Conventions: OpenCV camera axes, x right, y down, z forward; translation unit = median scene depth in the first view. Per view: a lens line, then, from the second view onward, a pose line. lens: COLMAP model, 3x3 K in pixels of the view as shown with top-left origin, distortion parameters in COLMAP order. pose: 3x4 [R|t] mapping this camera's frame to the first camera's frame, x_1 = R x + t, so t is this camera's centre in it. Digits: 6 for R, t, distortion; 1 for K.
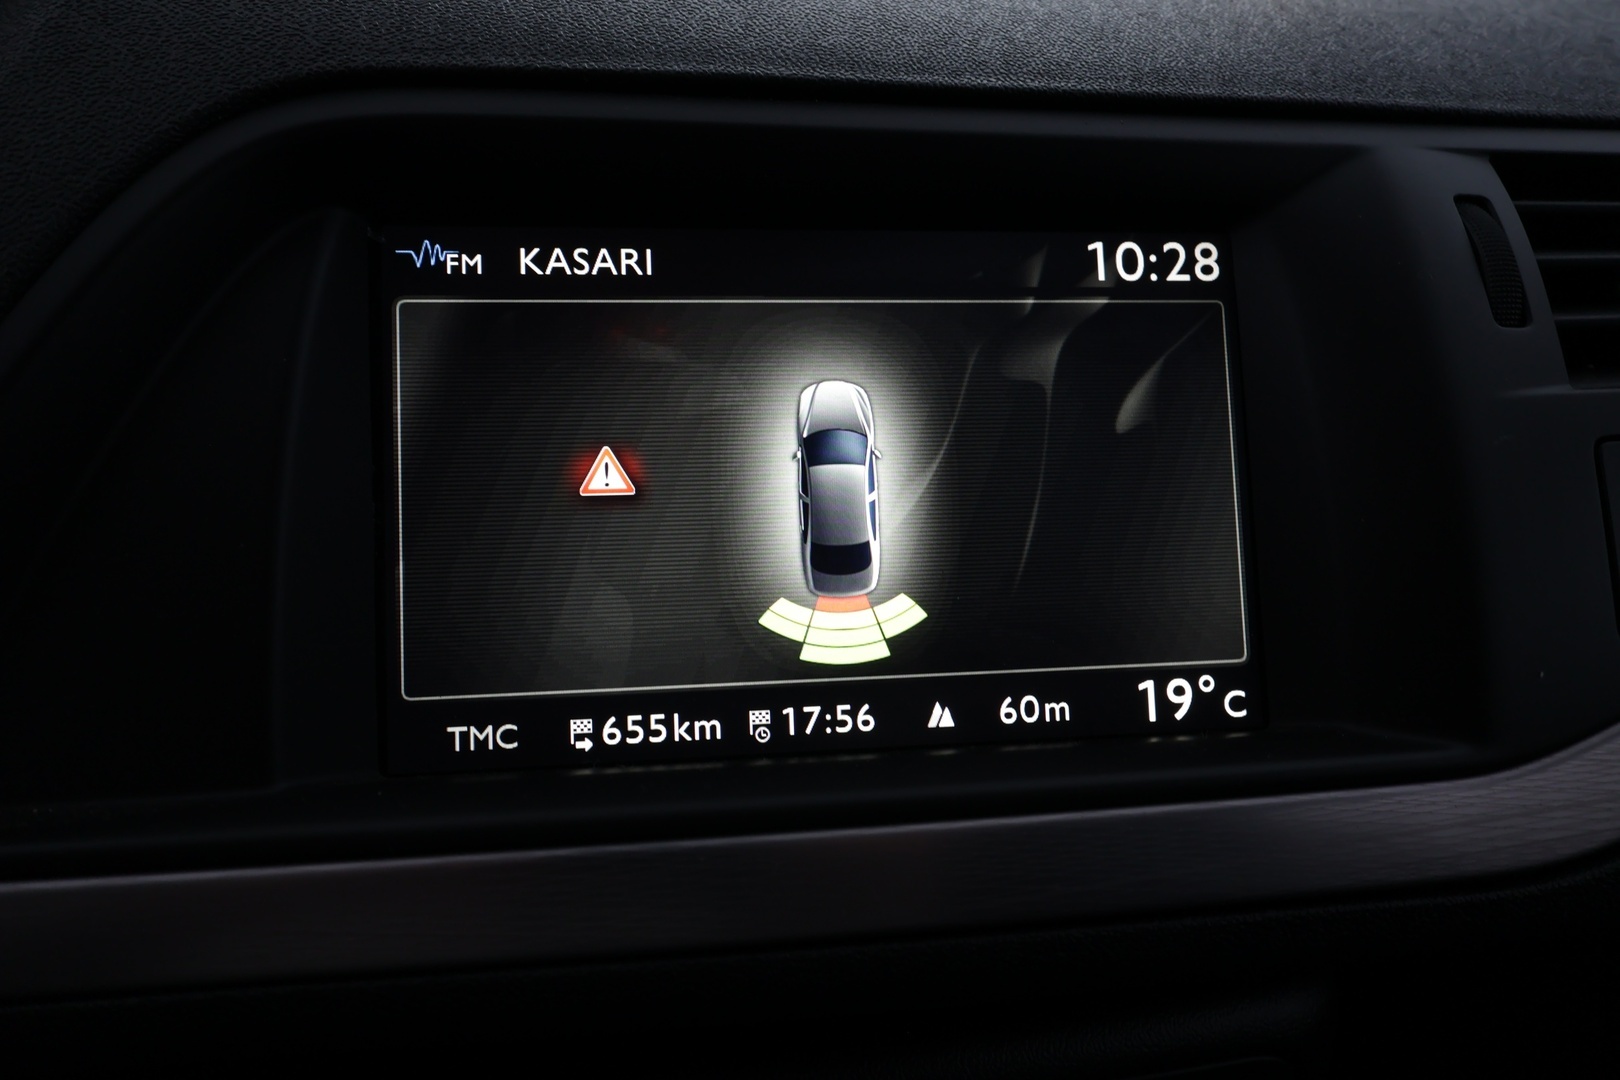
lens RADIAL K [[1083.0, 0, 816.6], [0, 1083.0, 566.8], [0, 0, 1]] dist [0.005184, -0.001986]
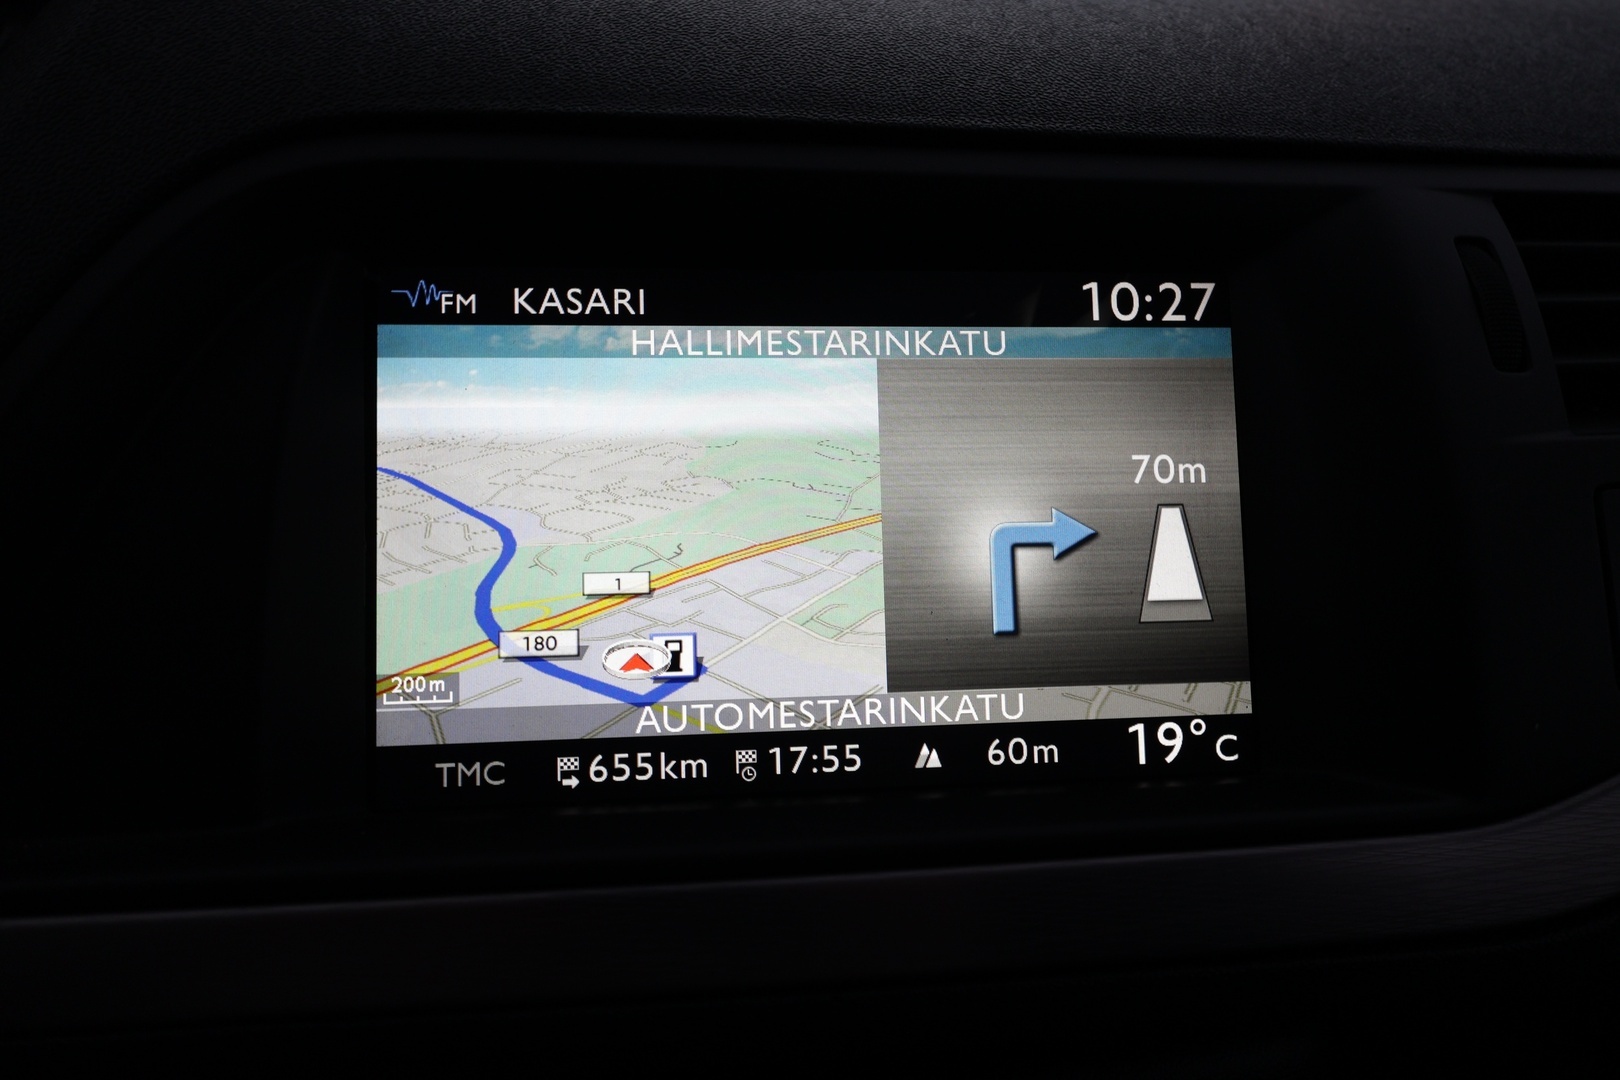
lens RADIAL K [[1083.0, 0, 816.6], [0, 1083.0, 566.8], [0, 0, 1]] dist [0.005184, -0.001986]
pose [[0.999681, 0.011074, -0.022699, 0.033151], [-0.011143, 0.999934, -0.002937, -0.034003], [0.022665, 0.003189, 0.999738, -0.001520]]
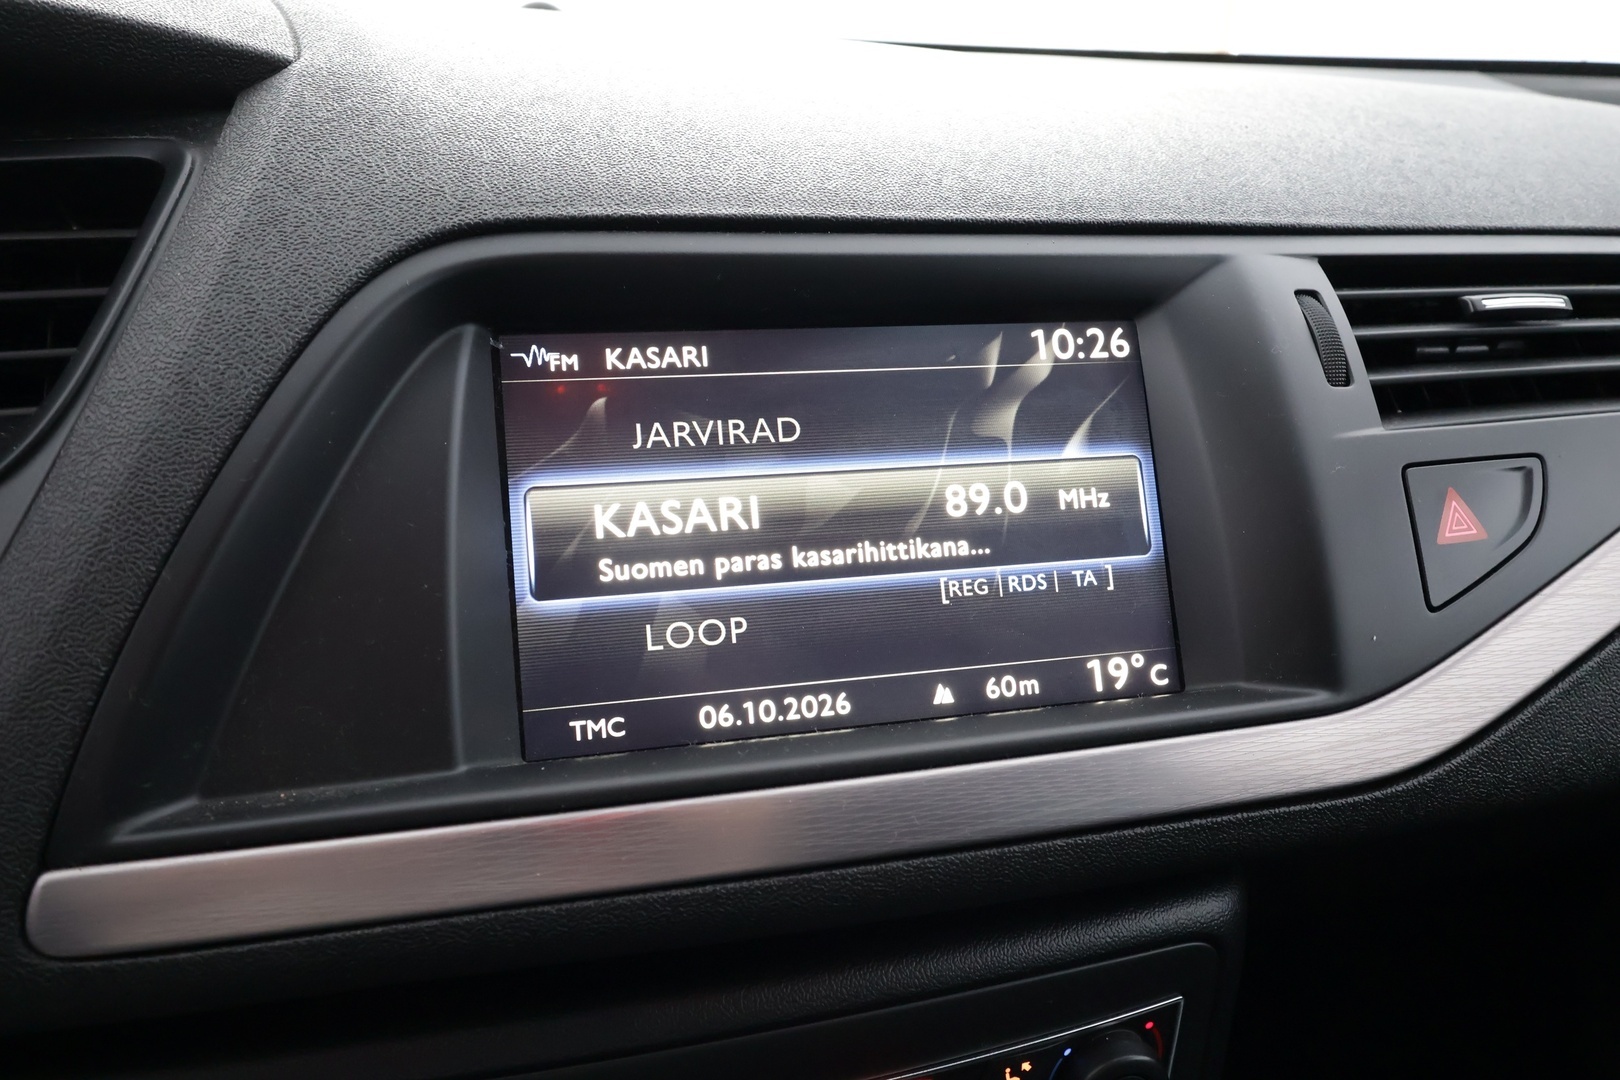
lens RADIAL K [[1083.0, 0, 816.6], [0, 1083.0, 566.8], [0, 0, 1]] dist [0.005184, -0.001986]
pose [[0.994826, -0.044240, 0.091458, -0.151566], [0.047058, 0.998474, -0.028889, 0.014250], [-0.090040, 0.033043, 0.995390, -0.295757]]
